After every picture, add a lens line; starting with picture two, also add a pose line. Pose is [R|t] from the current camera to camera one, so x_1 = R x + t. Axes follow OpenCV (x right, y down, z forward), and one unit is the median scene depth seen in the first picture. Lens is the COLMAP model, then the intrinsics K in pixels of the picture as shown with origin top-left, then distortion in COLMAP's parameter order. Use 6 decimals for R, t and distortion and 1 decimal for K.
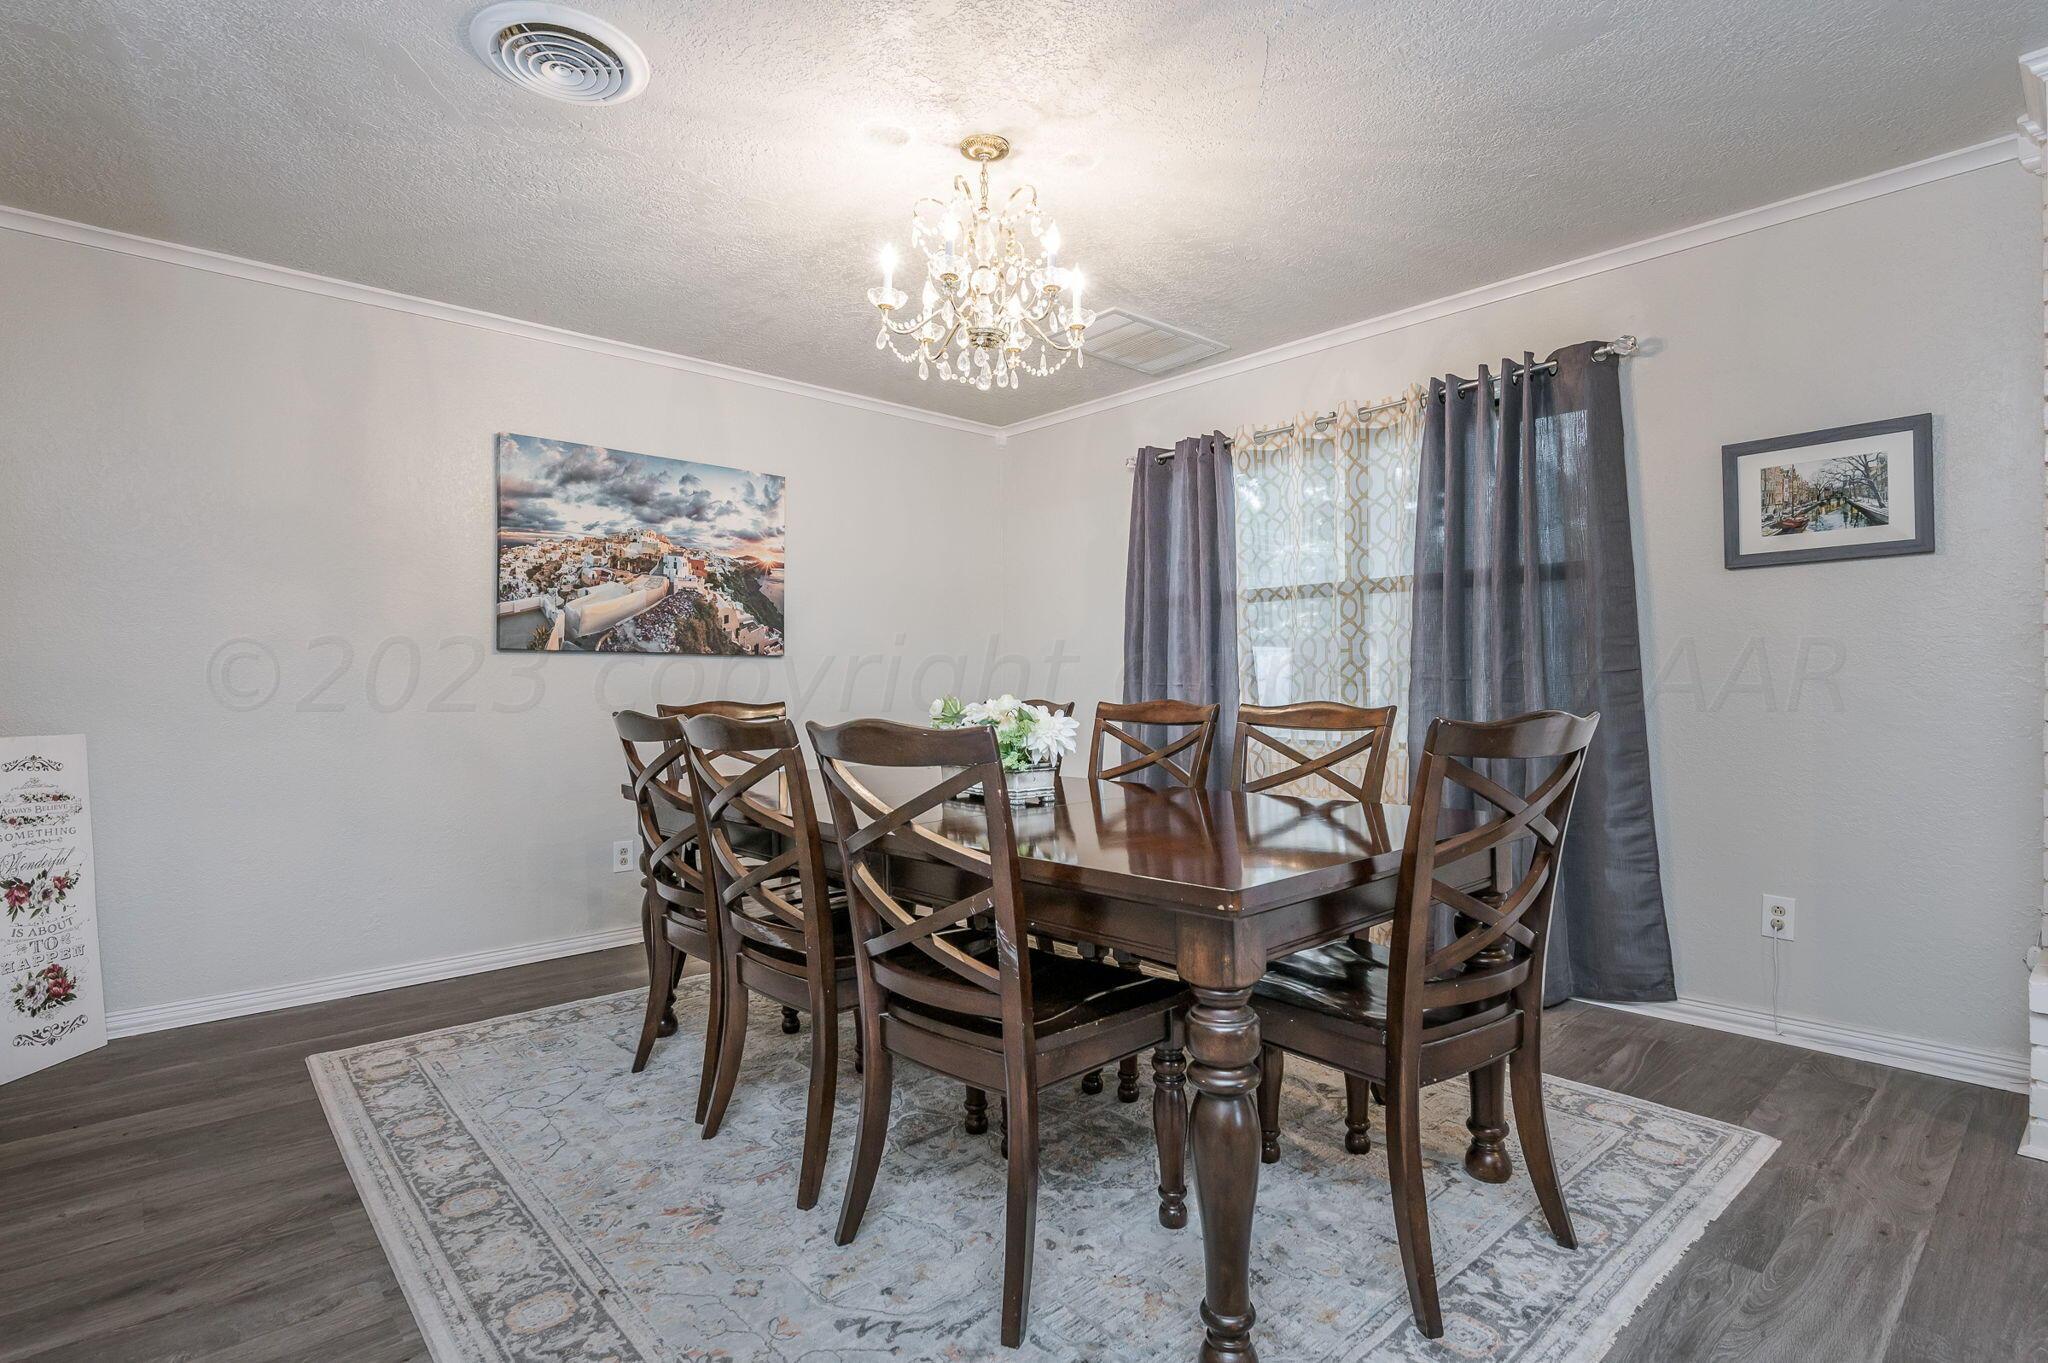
lens RADIAL K [[1007.4, 0, 1026.6], [0, 1007.4, 679.5], [0, 0, 1]] dist [-0.014953, 0.000172]
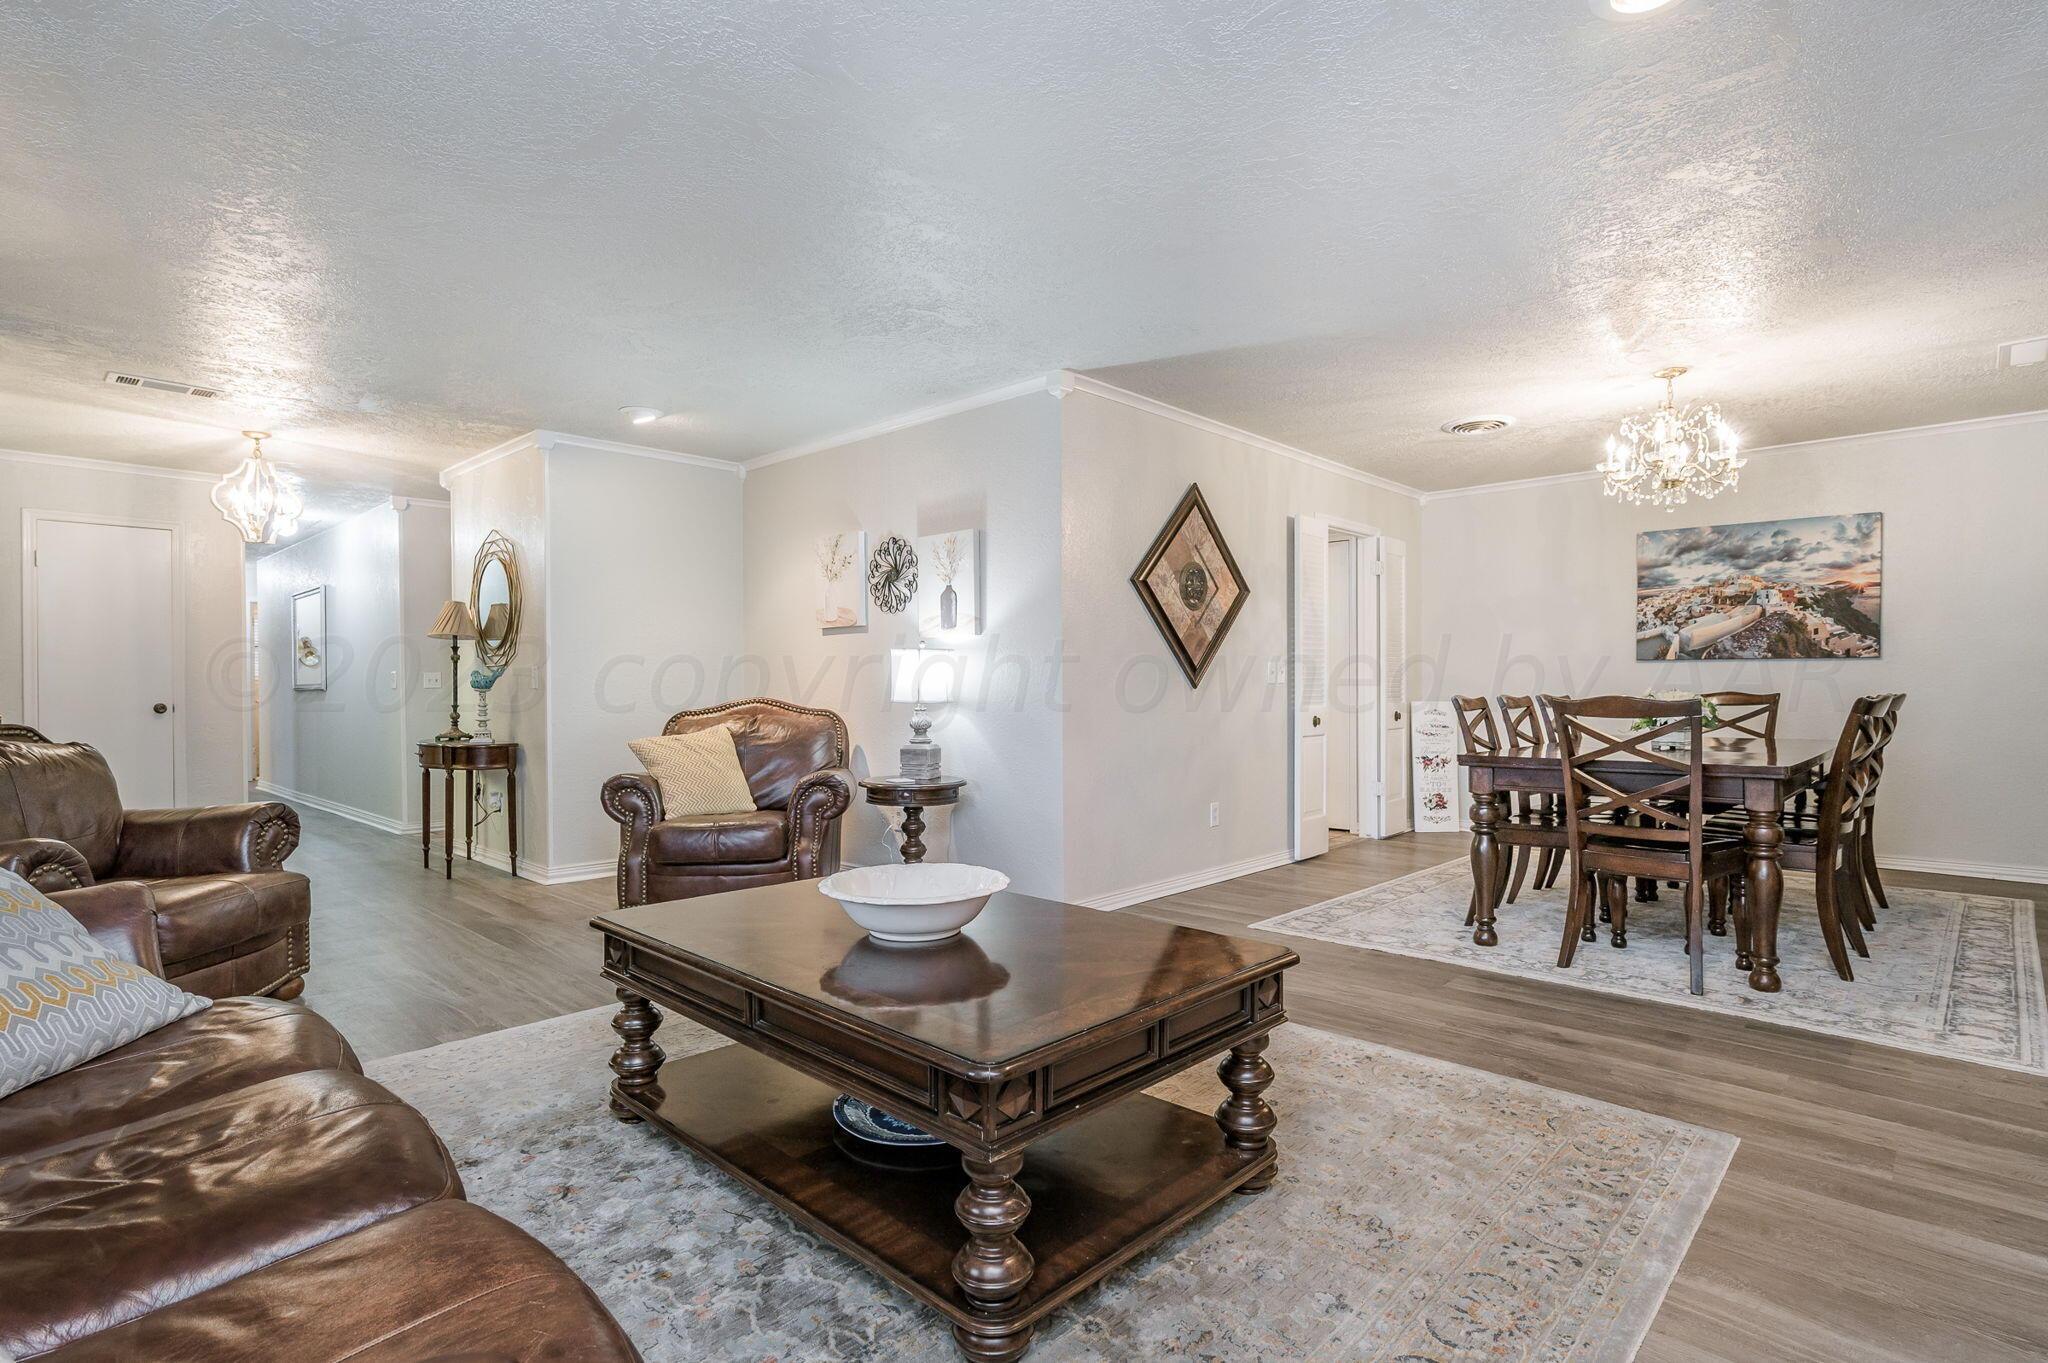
lens RADIAL K [[1007.4, 0, 1026.0], [0, 1007.4, 686.8], [0, 0, 1]] dist [-0.014953, 0.000172]
pose [[0.070719, 0.007597, -0.997467, 1.002165], [0.008640, 0.999929, 0.008229, -0.006549], [0.997459, -0.009200, 0.070648, -0.147327]]
